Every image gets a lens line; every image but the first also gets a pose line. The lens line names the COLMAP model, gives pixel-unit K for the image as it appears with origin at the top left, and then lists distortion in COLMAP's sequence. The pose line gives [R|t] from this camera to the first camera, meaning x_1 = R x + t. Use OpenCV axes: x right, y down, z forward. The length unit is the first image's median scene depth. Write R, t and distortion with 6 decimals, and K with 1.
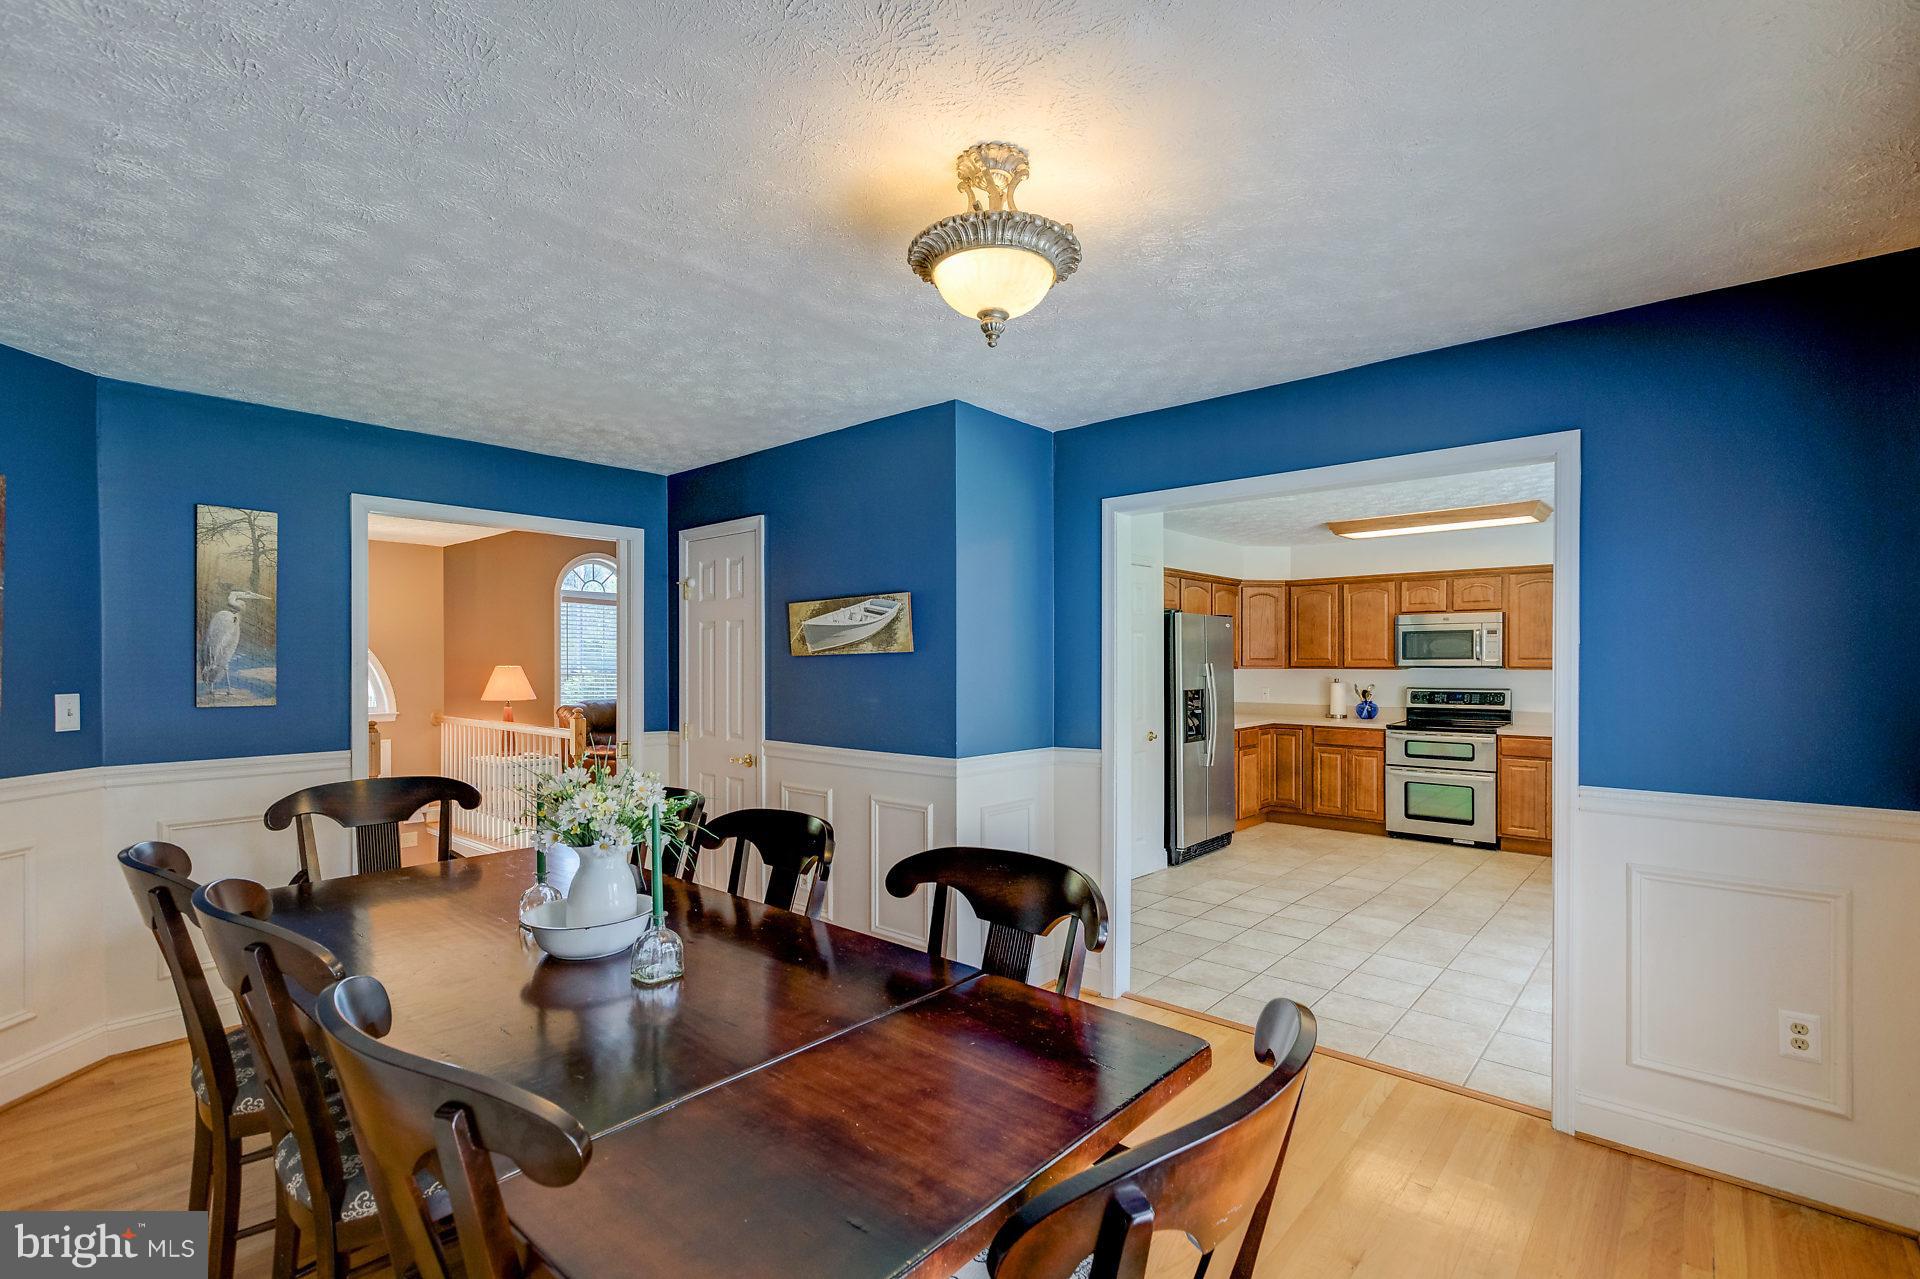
lens RADIAL K [[860.7, 0, 960.6], [0, 860.7, 663.0], [0, 0, 1]] dist [-0.002148, -0.001126]
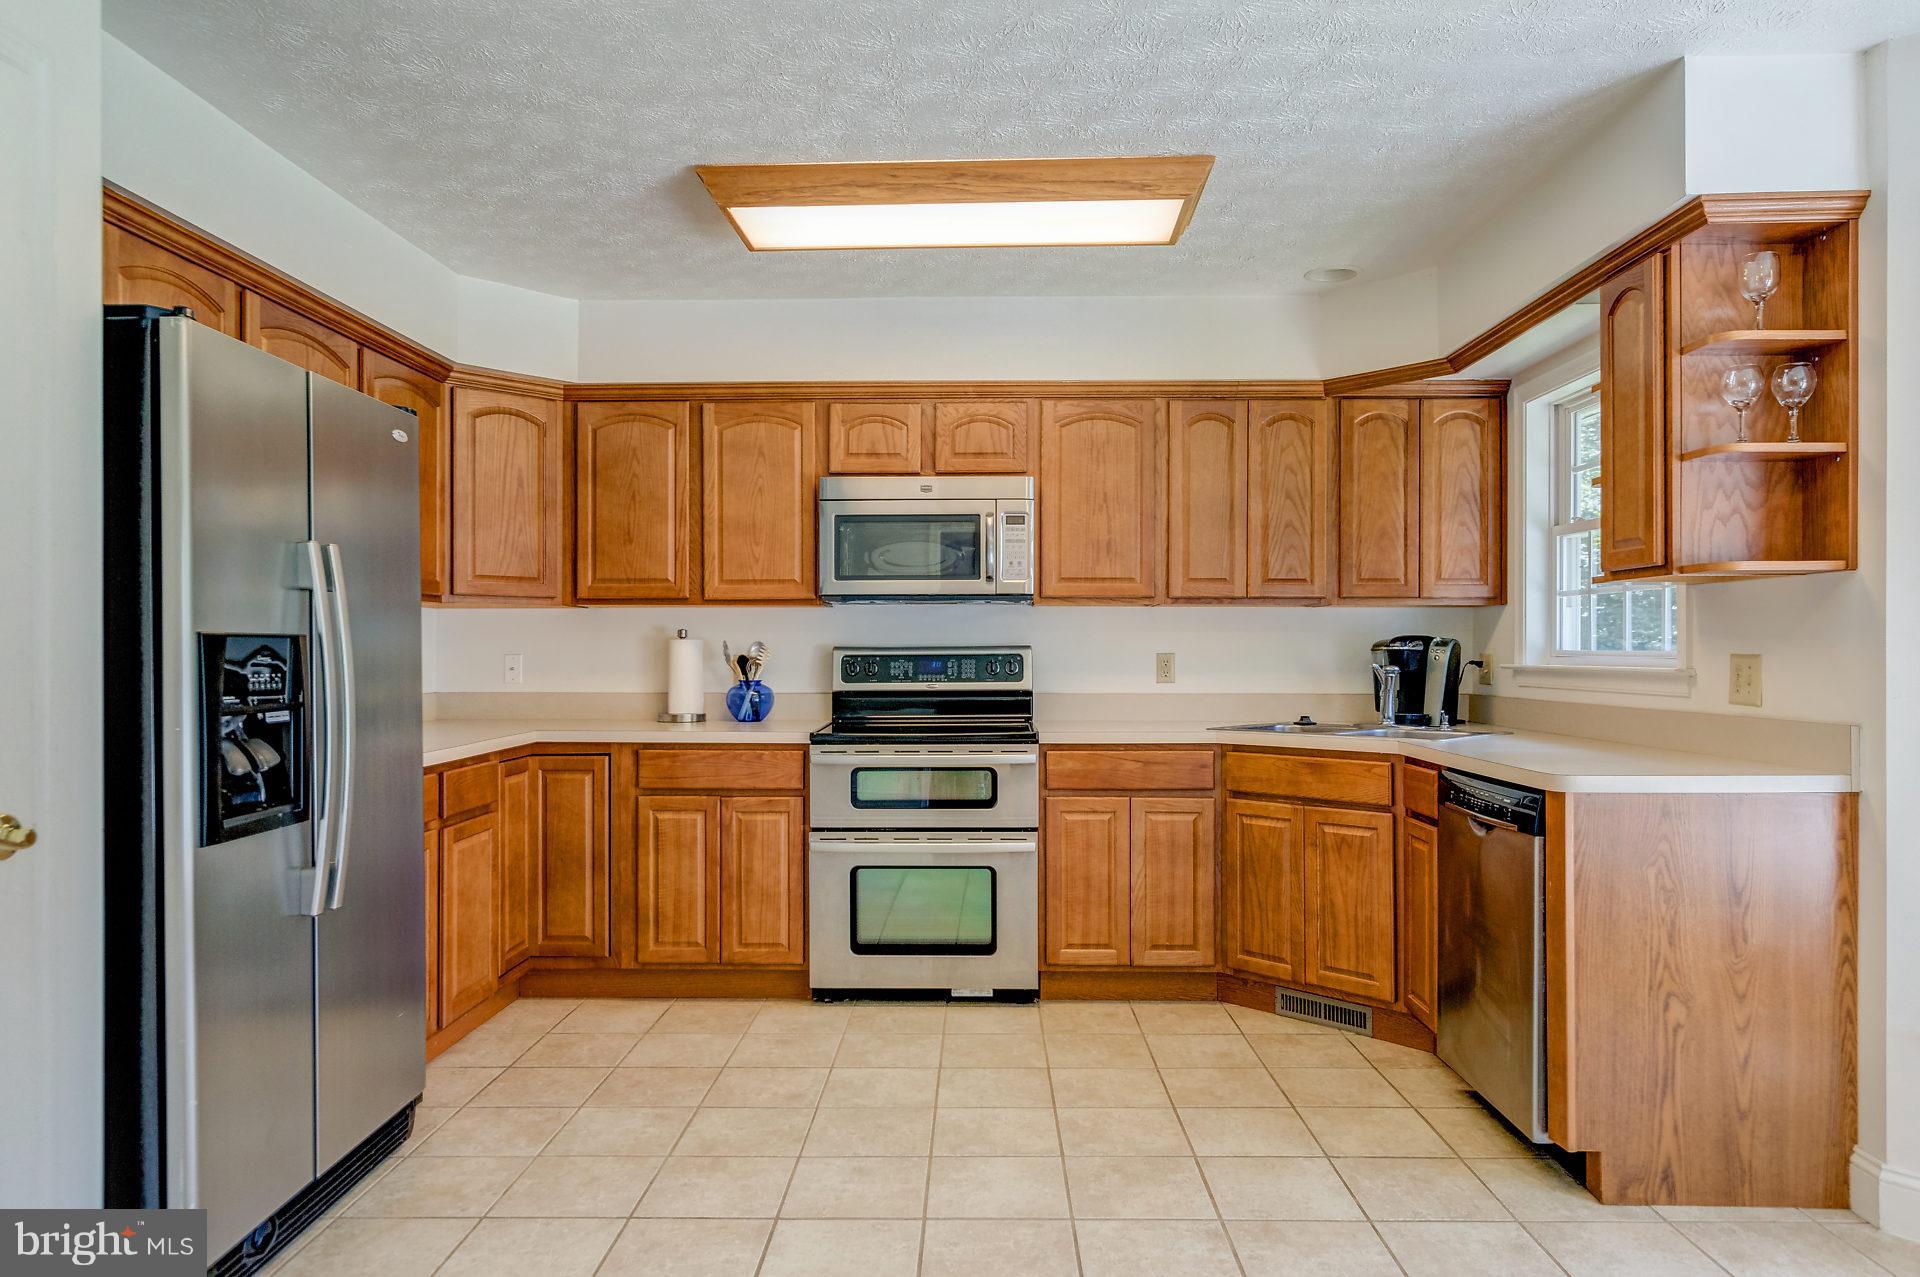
lens RADIAL K [[1212.3, 0, 970.0], [0, 1212.3, 640.6], [0, 0, 1]] dist [-0.009475, 0.000814]
pose [[0.757958, 0.002725, 0.652297, 0.165835], [0.002633, 0.999970, -0.007237, 0.030321], [-0.652298, 0.007203, 0.757929, 0.487295]]
